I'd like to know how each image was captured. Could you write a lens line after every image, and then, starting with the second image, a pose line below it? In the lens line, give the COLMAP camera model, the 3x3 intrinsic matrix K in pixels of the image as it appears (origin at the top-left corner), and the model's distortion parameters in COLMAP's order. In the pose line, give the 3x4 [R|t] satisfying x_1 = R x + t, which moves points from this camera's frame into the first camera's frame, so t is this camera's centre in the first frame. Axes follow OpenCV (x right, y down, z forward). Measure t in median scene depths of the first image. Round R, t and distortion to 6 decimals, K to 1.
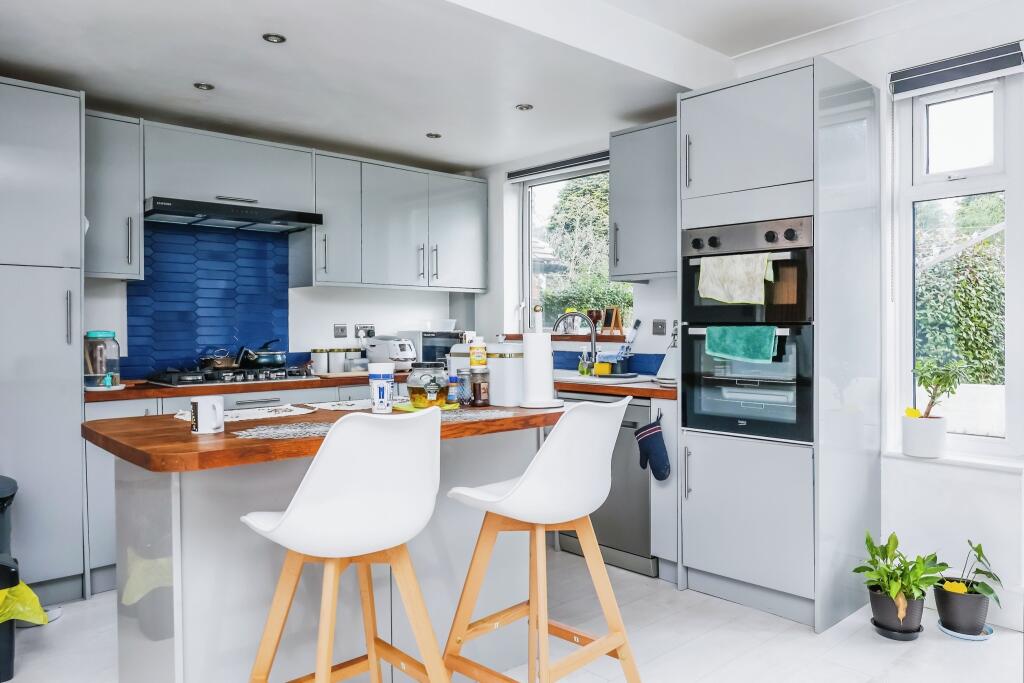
lens RADIAL K [[728.2, 0, 512.0], [0, 728.2, 341.5], [0, 0, 1]] dist [0.003212, 0.002410]
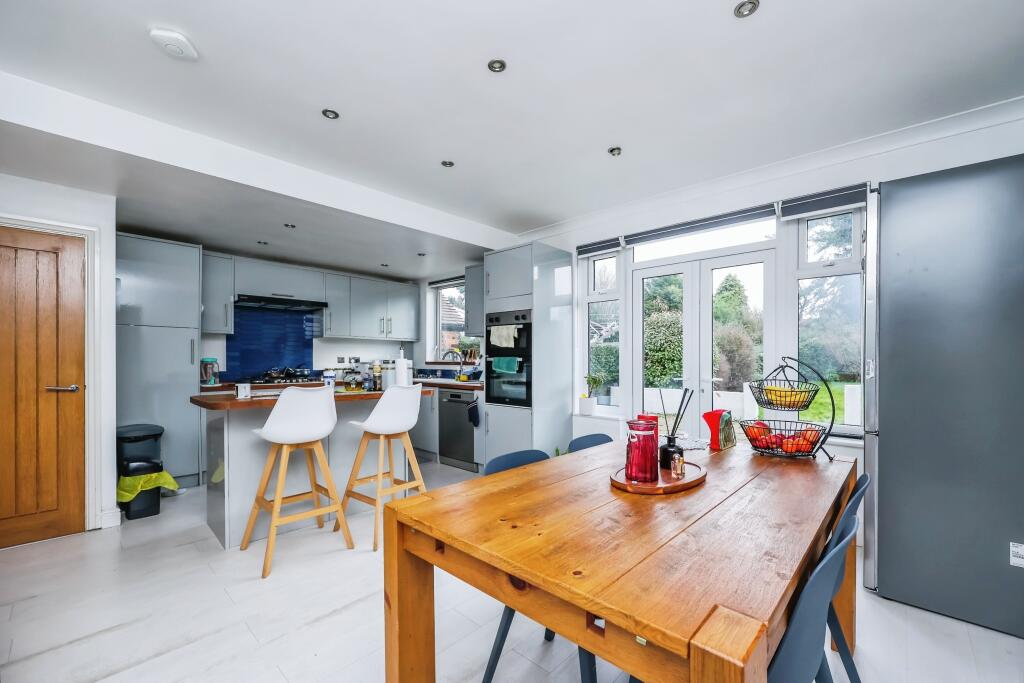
lens RADIAL K [[421.6, 0, 523.7], [0, 421.6, 364.5], [0, 0, 1]] dist [-0.001425, -0.000115]
pose [[0.996652, 0.004146, 0.081654, 0.236478], [-0.003142, 0.999918, -0.012419, 0.016411], [-0.081699, 0.012121, 0.996583, -0.278831]]
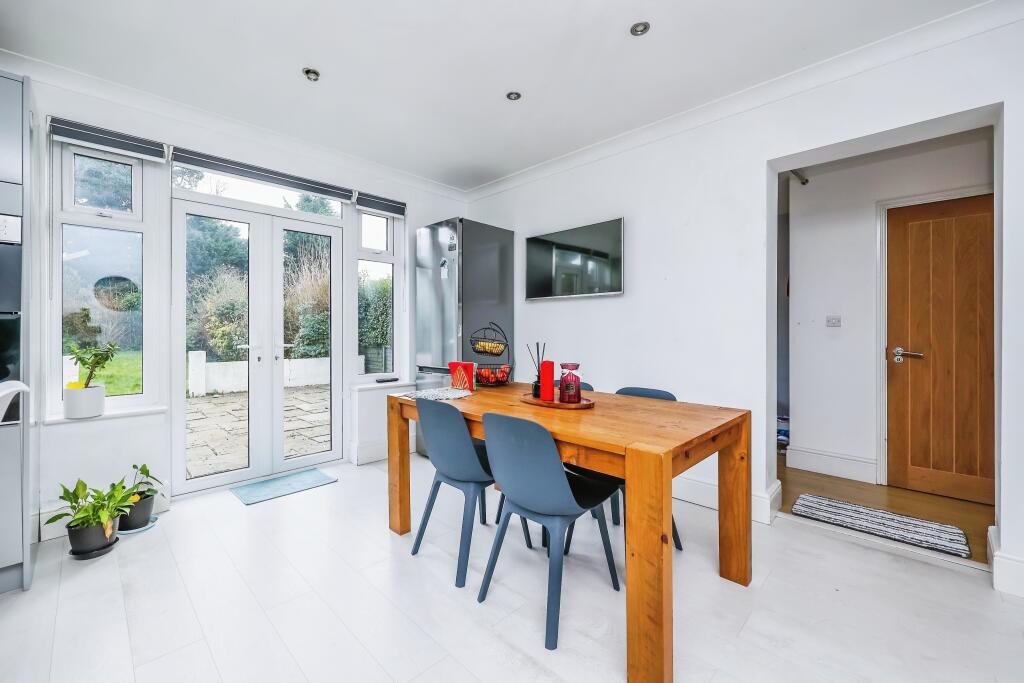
lens RADIAL K [[426.9, 0, 513.2], [0, 426.9, 330.3], [0, 0, 1]] dist [-0.001252, -0.000124]
pose [[-0.032112, 0.002880, 0.999480, -0.224137], [0.009153, 0.999955, -0.002587, 0.007348], [-0.999442, 0.009065, -0.032137, 0.223217]]
